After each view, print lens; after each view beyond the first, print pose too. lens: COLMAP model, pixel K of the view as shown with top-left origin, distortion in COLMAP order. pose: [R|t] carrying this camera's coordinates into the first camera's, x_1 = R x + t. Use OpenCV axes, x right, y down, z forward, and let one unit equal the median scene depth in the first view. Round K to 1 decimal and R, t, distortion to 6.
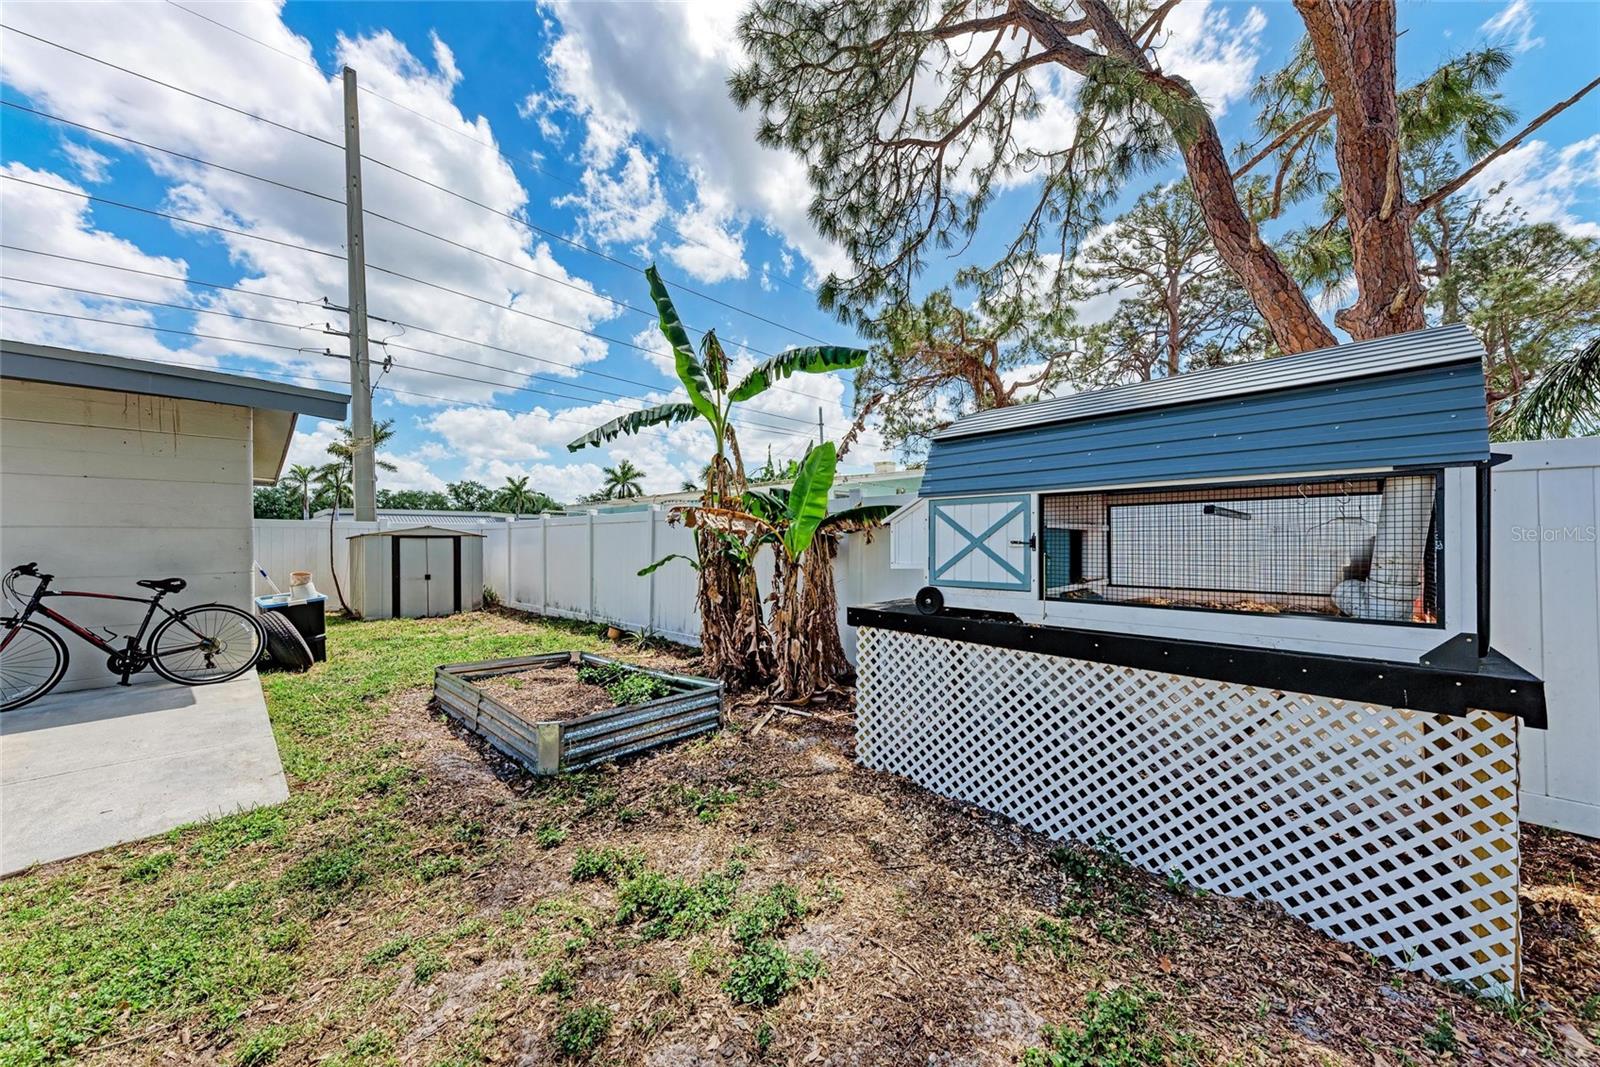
lens RADIAL K [[552.0, 0, 803.9], [0, 552.0, 540.3], [0, 0, 1]] dist [0.006409, -0.000108]
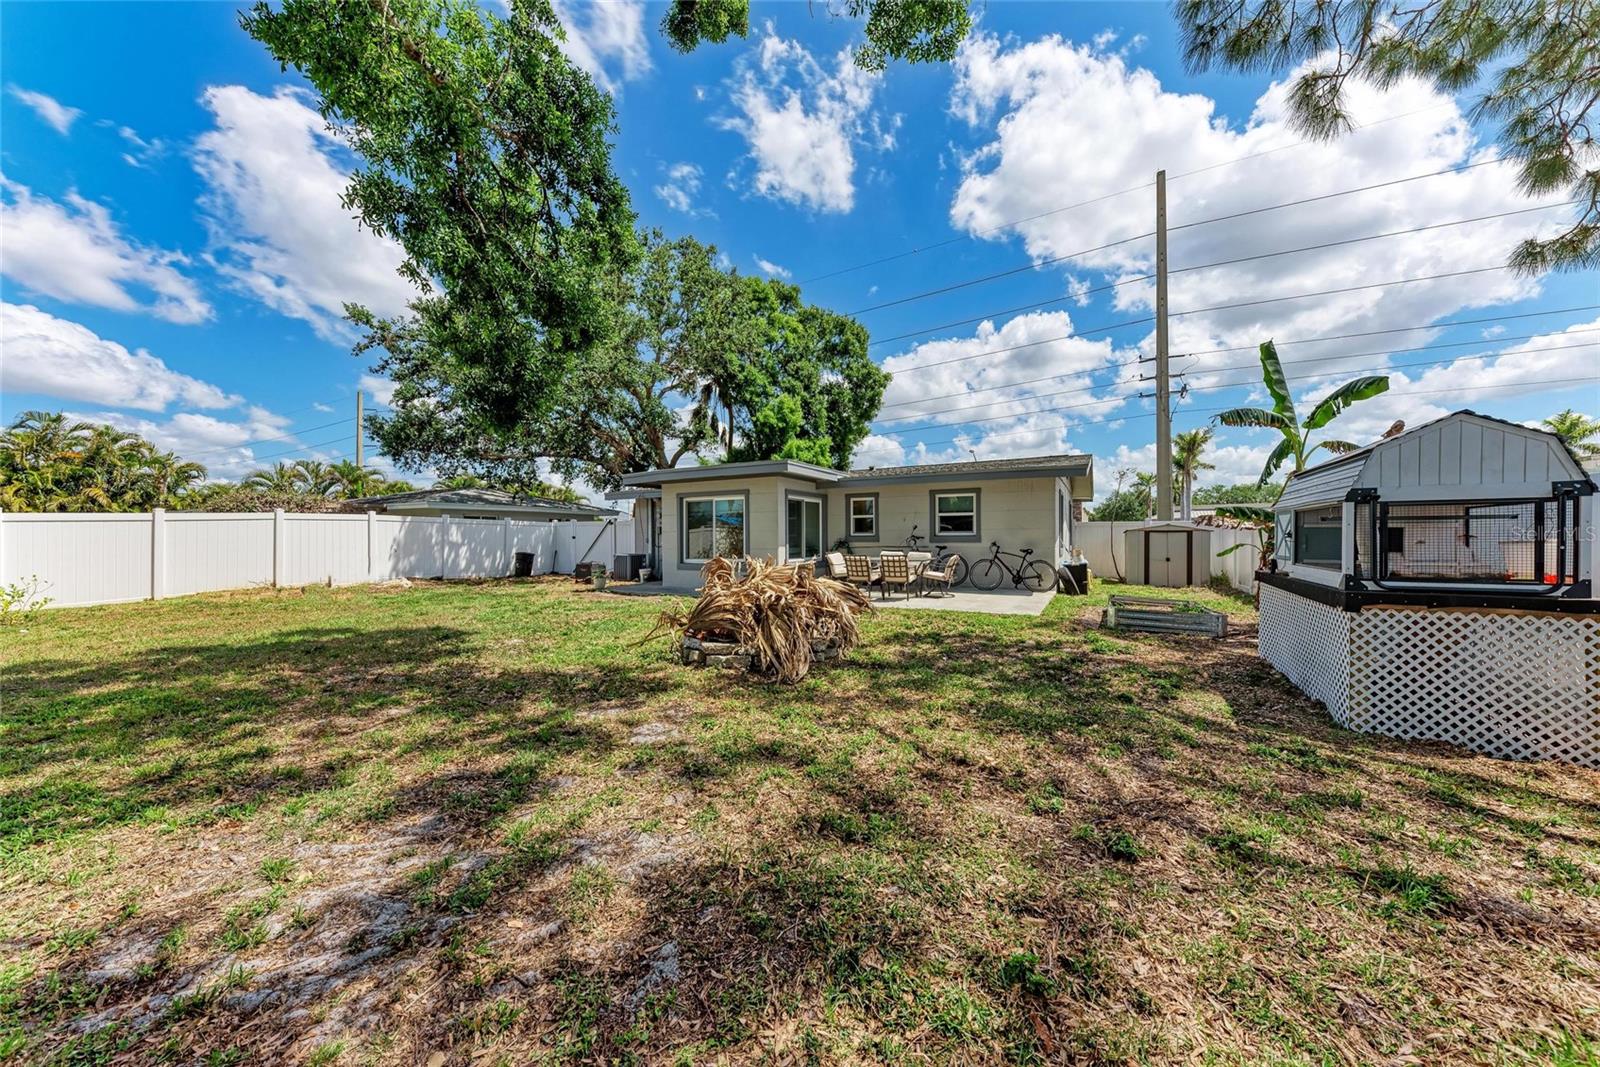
lens RADIAL K [[545.0, 0, 803.6], [0, 545.0, 542.3], [0, 0, 1]] dist [-0.000461, -0.000209]
pose [[0.258251, 0.014498, -0.965969, 0.844472], [0.000440, 0.999886, 0.015125, 0.000829], [0.966078, -0.004332, 0.258215, -0.534254]]
